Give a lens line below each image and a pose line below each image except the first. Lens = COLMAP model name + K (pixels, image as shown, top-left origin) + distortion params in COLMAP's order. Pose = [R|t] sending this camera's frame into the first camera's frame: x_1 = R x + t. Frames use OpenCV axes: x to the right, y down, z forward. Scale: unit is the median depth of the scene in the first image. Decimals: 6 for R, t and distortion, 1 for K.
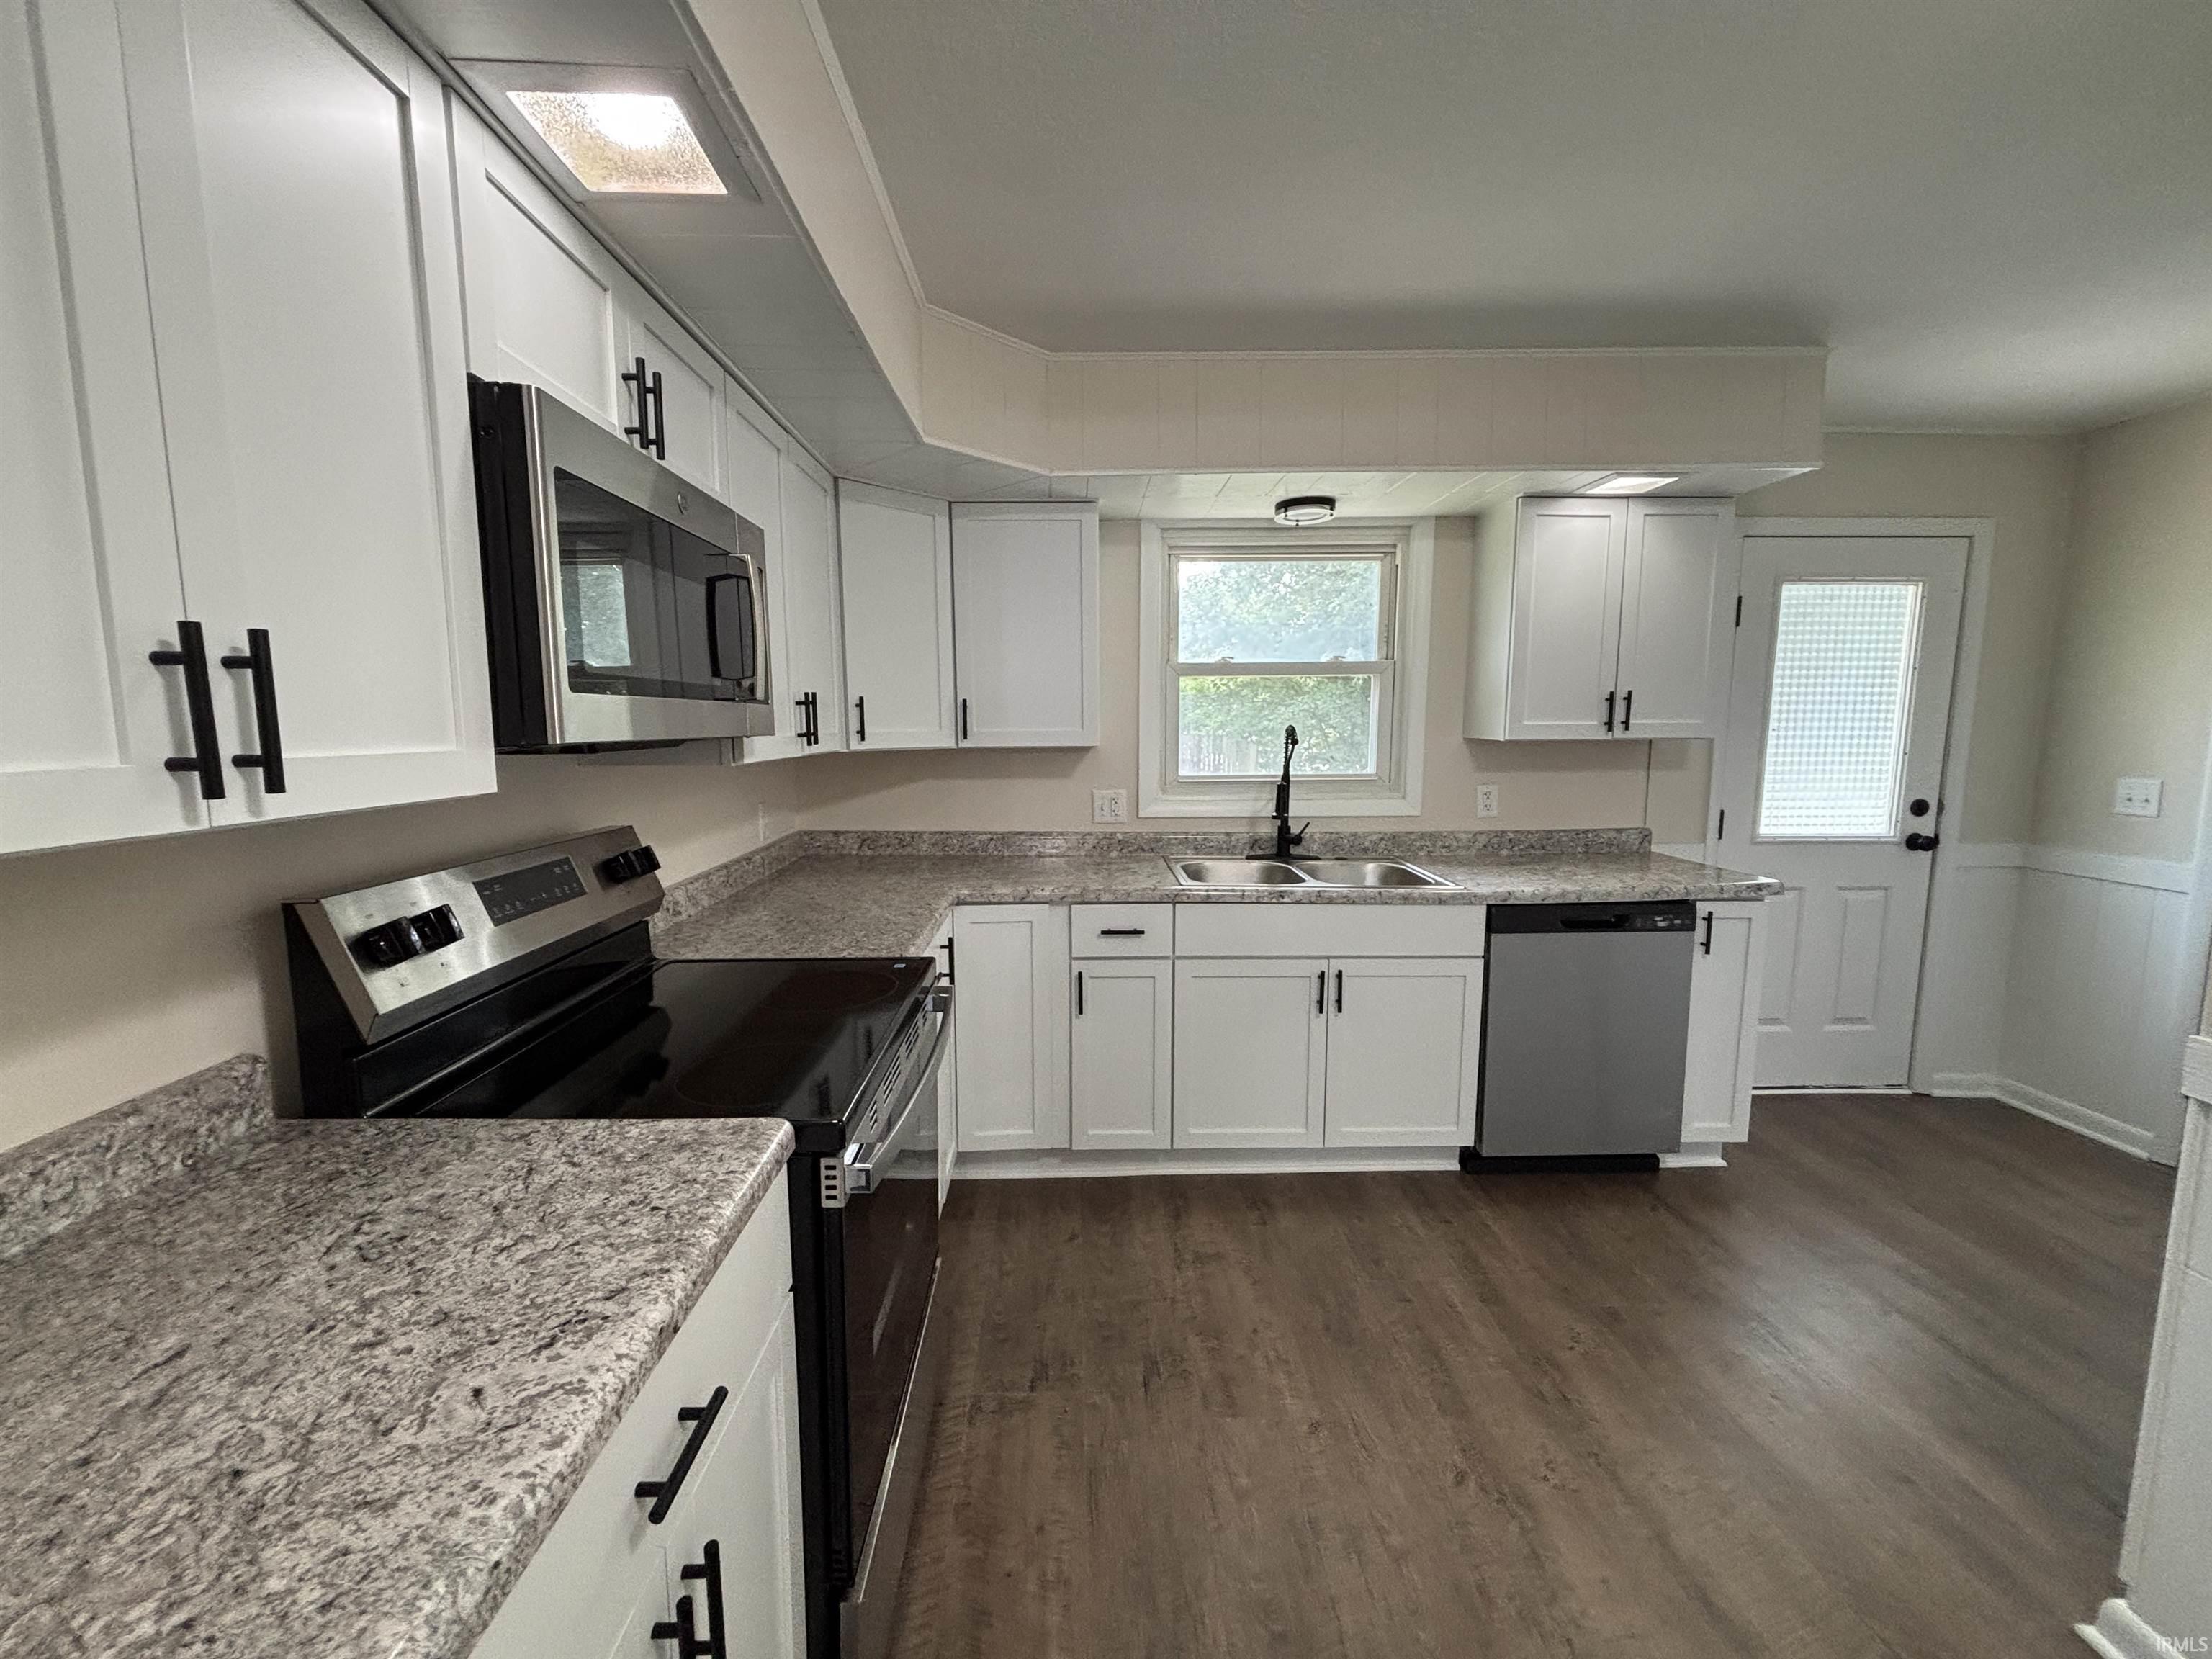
lens RADIAL K [[890.5, 0, 1085.6], [0, 890.5, 821.5], [0, 0, 1]] dist [0.008873, -0.003657]
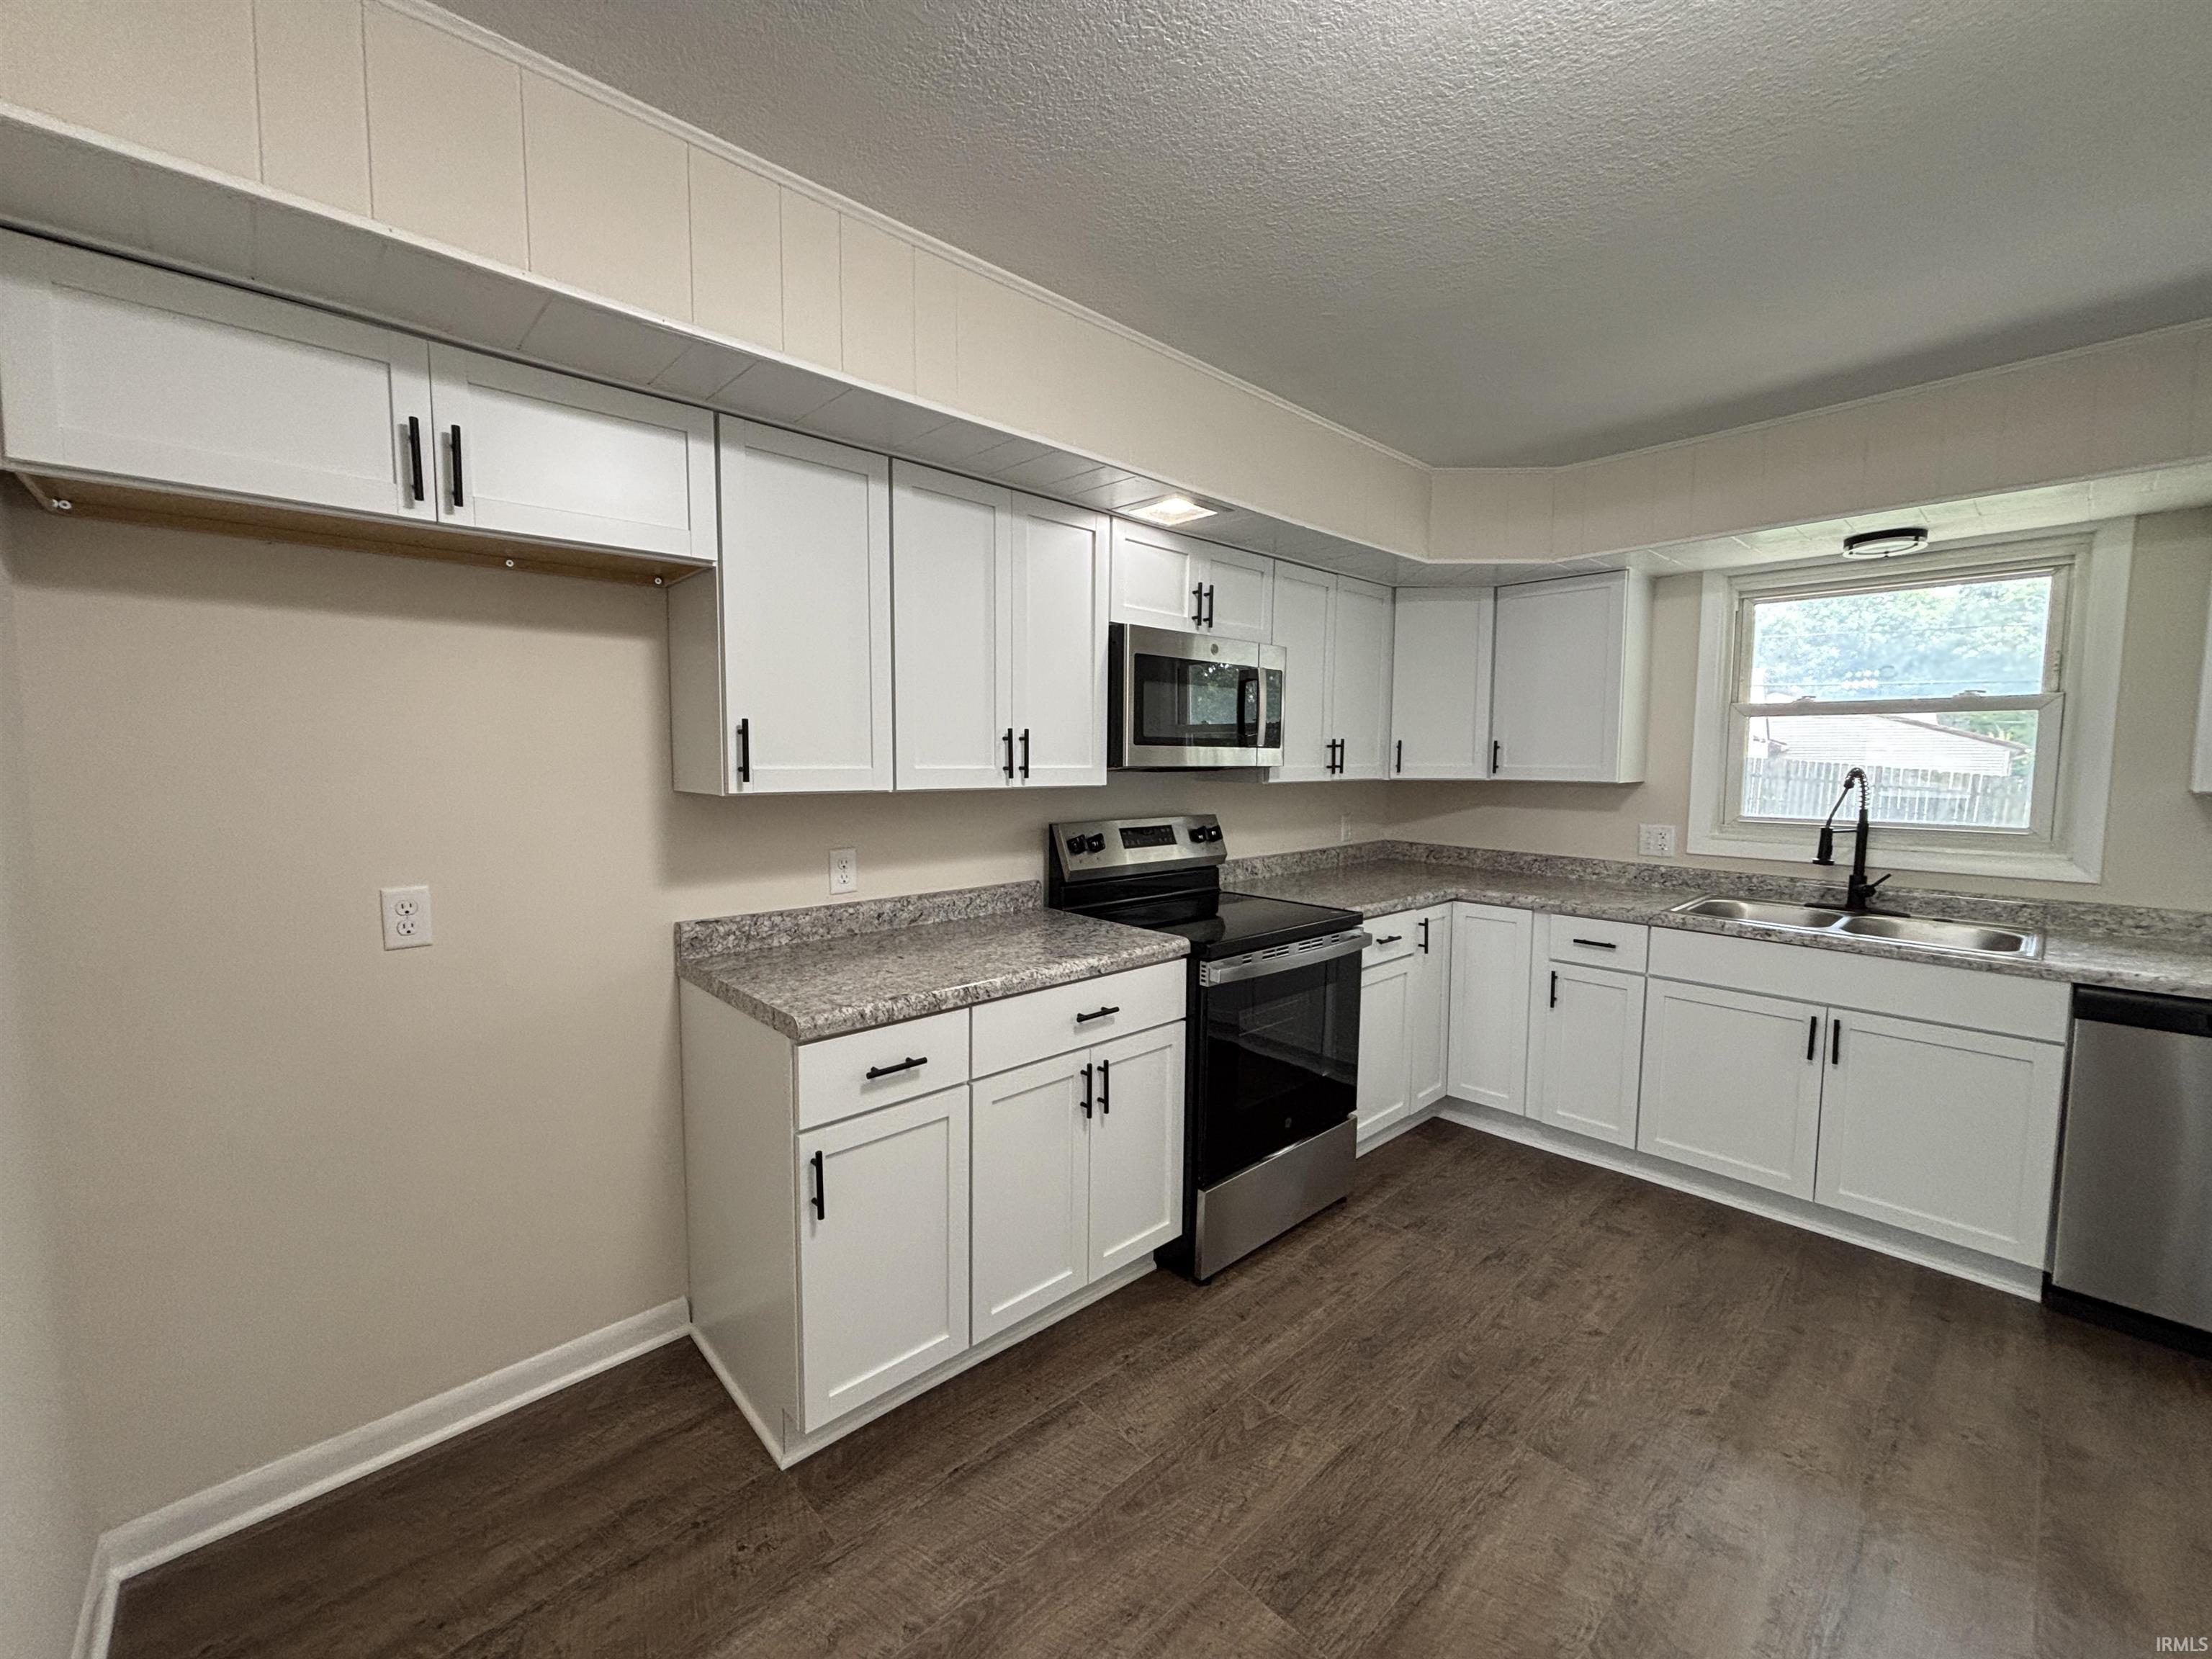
lens RADIAL K [[890.5, 0, 1085.6], [0, 890.5, 821.5], [0, 0, 1]] dist [0.008873, -0.003657]
pose [[0.662844, 0.065370, -0.745899, 0.448358], [-0.094292, 0.995539, 0.003455, 0.025139], [0.742797, 0.068042, 0.666051, -0.267123]]
